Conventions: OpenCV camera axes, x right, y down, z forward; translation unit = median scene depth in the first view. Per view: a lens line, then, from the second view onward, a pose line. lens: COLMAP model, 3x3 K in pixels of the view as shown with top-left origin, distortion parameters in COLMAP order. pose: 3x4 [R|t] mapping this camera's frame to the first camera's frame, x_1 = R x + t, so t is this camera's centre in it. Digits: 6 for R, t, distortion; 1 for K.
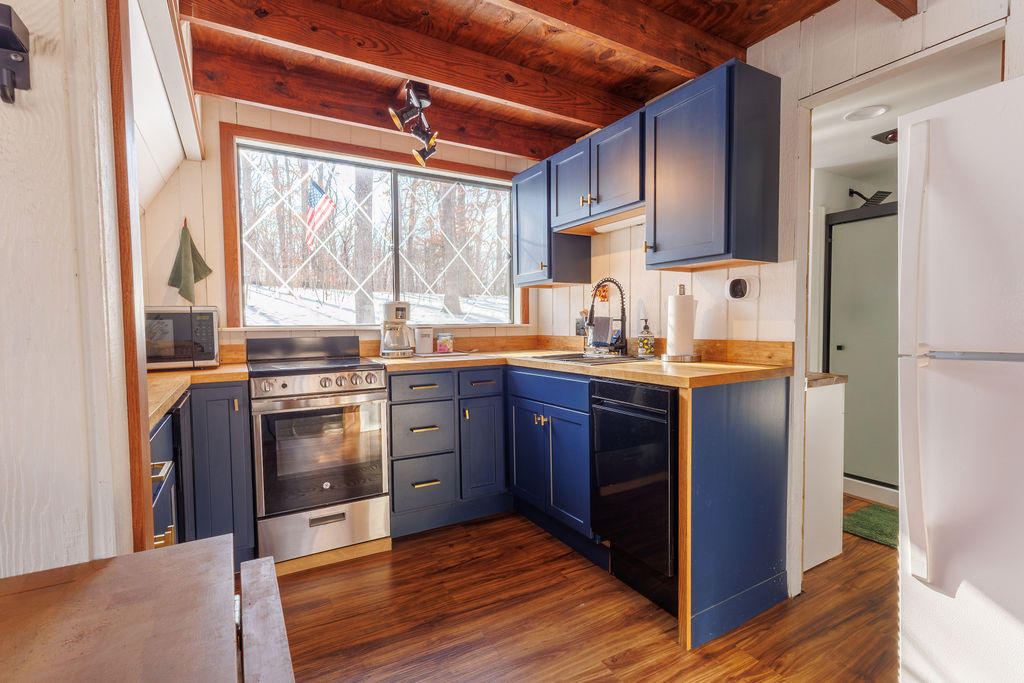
lens RADIAL K [[471.4, 0, 512.0], [0, 471.4, 341.5], [0, 0, 1]] dist [-0.001908, -0.000267]
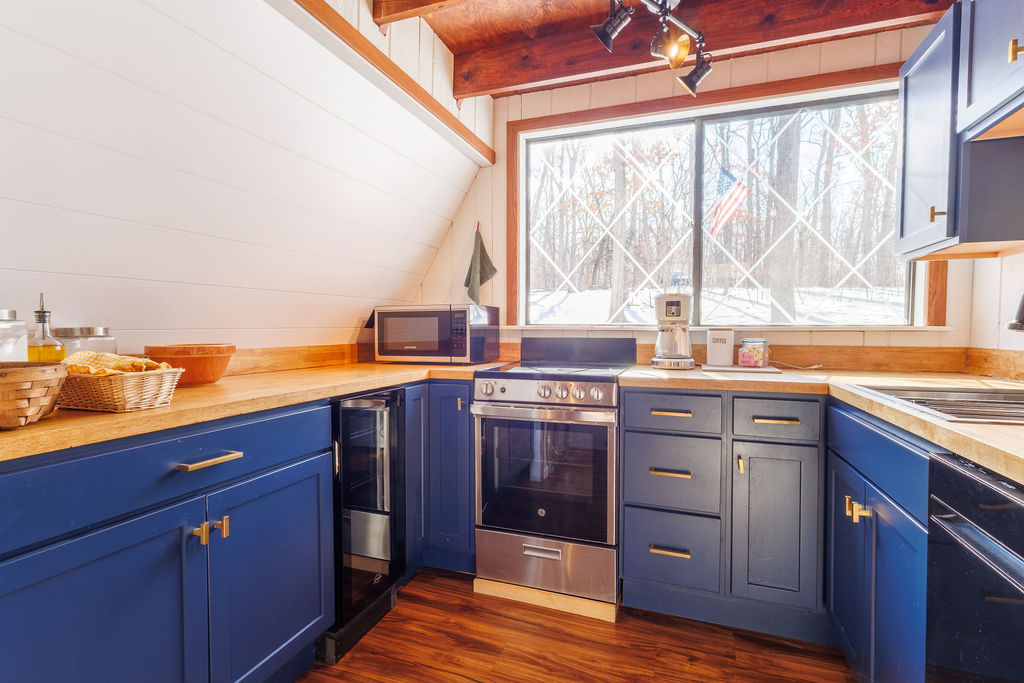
lens RADIAL K [[488.2, 0, 512.0], [0, 488.2, 341.5], [0, 0, 1]] dist [0.001796, 0.000636]
pose [[0.644966, 0.035125, -0.763403, 0.195029], [-0.038684, 0.999163, 0.013291, -0.009684], [0.763231, 0.020959, 0.645785, 0.323755]]
